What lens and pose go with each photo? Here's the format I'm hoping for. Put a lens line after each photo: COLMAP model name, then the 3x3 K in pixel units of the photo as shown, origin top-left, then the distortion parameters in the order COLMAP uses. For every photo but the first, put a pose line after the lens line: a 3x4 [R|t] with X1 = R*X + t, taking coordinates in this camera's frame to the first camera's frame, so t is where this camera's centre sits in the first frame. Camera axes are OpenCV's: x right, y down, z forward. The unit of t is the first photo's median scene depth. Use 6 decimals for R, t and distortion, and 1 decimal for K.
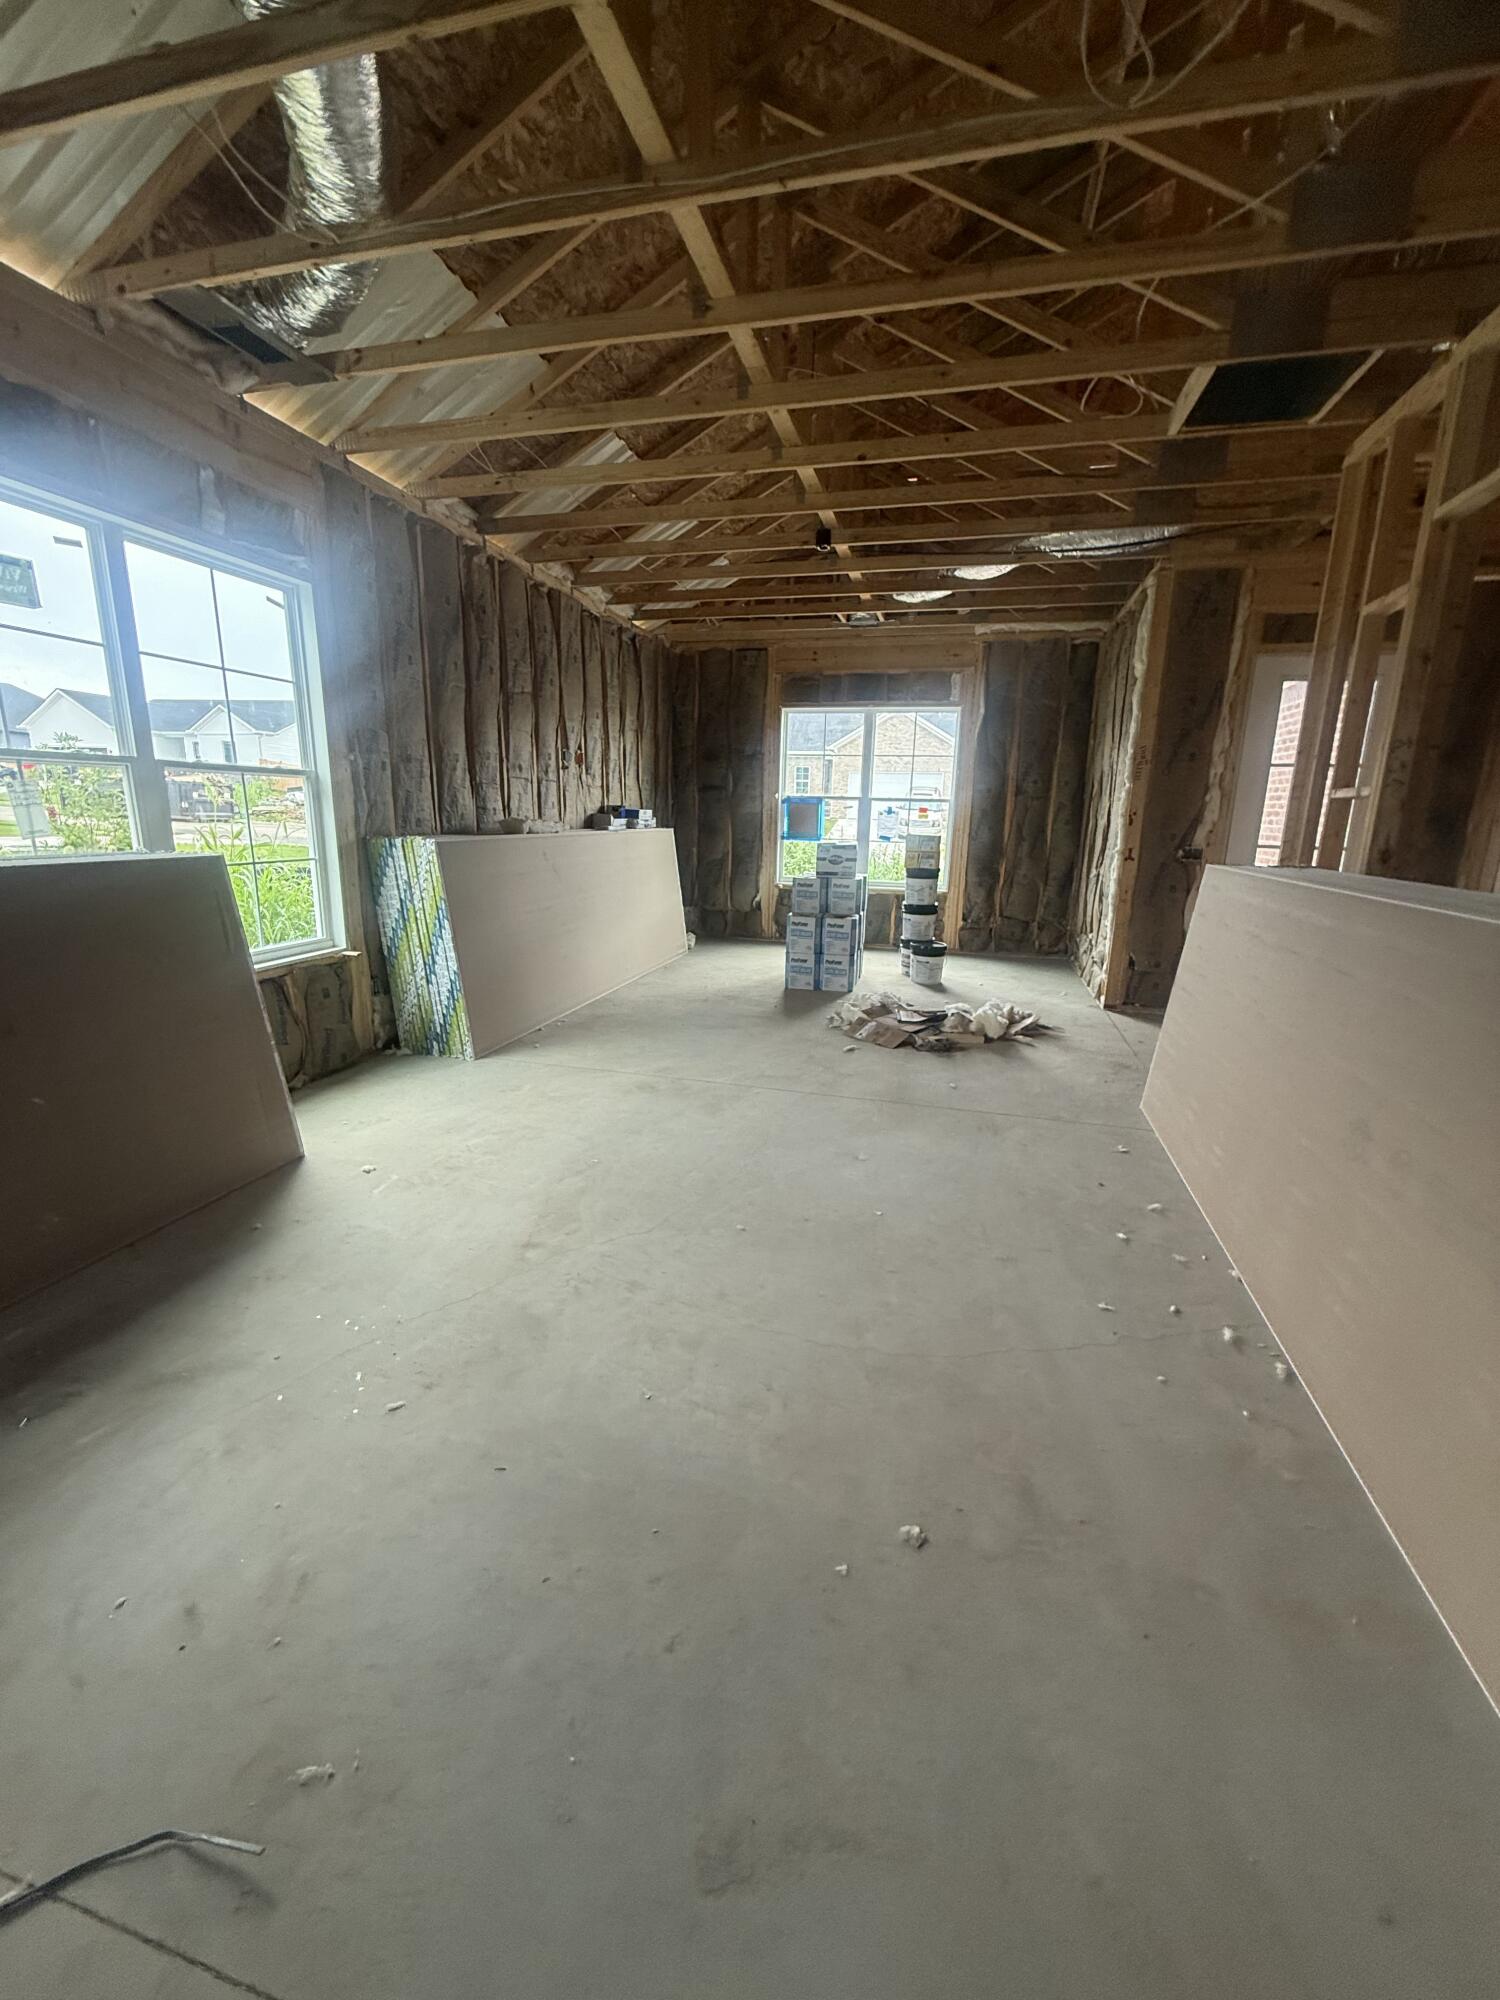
lens RADIAL K [[801.2, 0, 751.7], [0, 801.2, 994.5], [0, 0, 1]] dist [-0.001587, -0.000315]
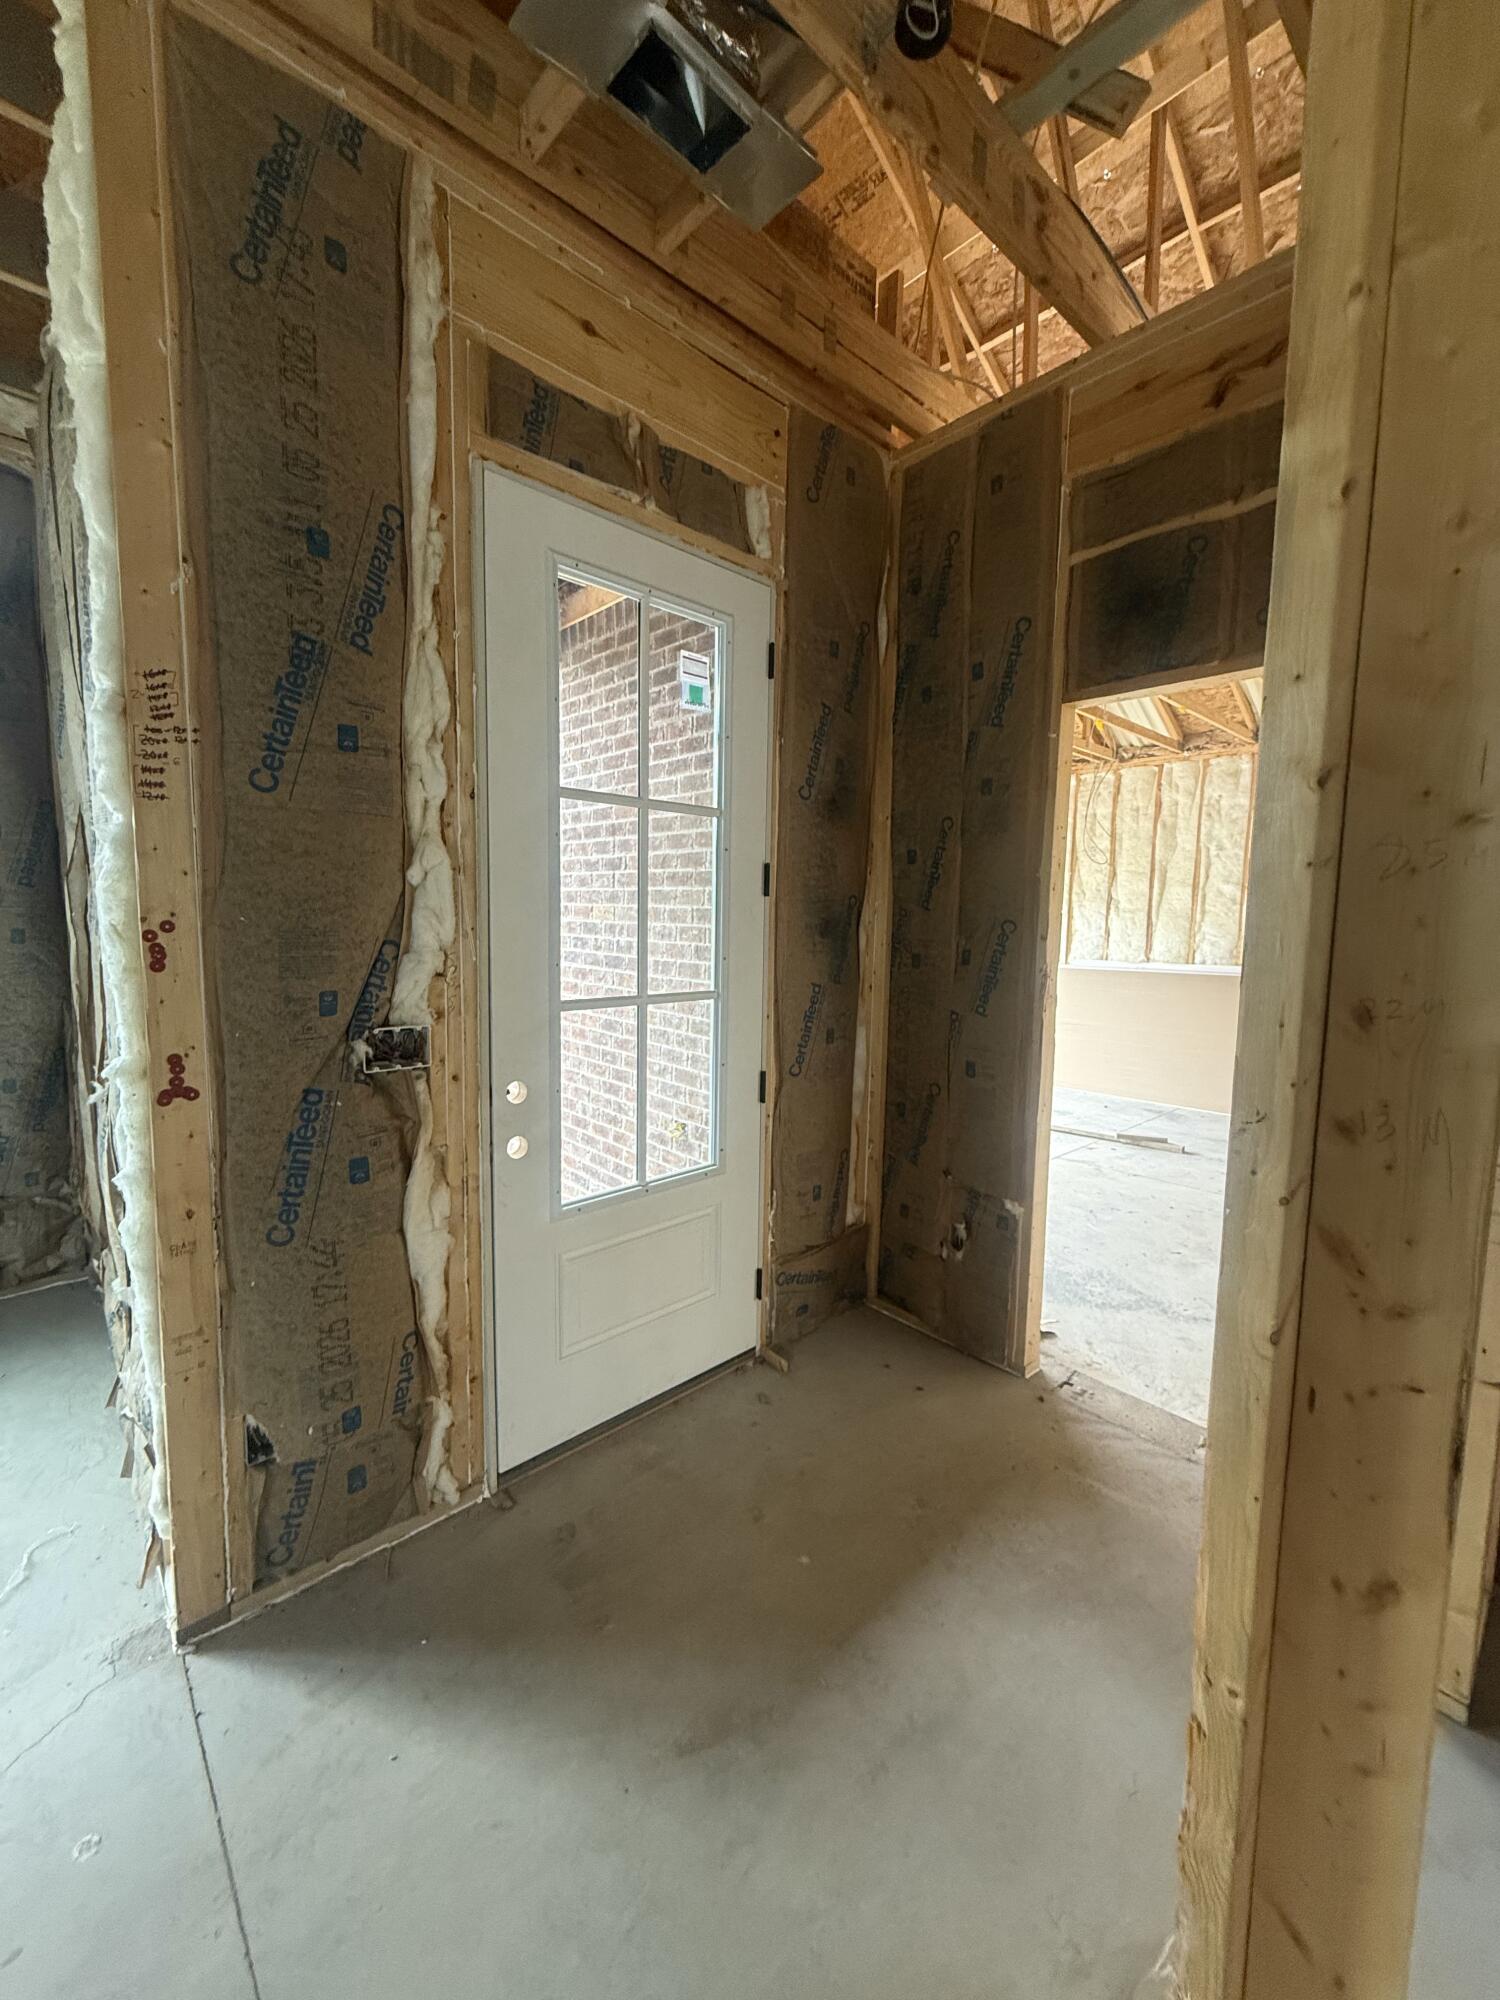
lens RADIAL K [[801.2, 0, 752.9], [0, 801.2, 992.9], [0, 0, 1]] dist [-0.001587, -0.000315]
pose [[0.541910, -0.092973, 0.835278, 0.370538], [0.187693, 0.982149, -0.012450, -0.169308], [-0.819210, 0.163523, 0.549687, 0.720328]]
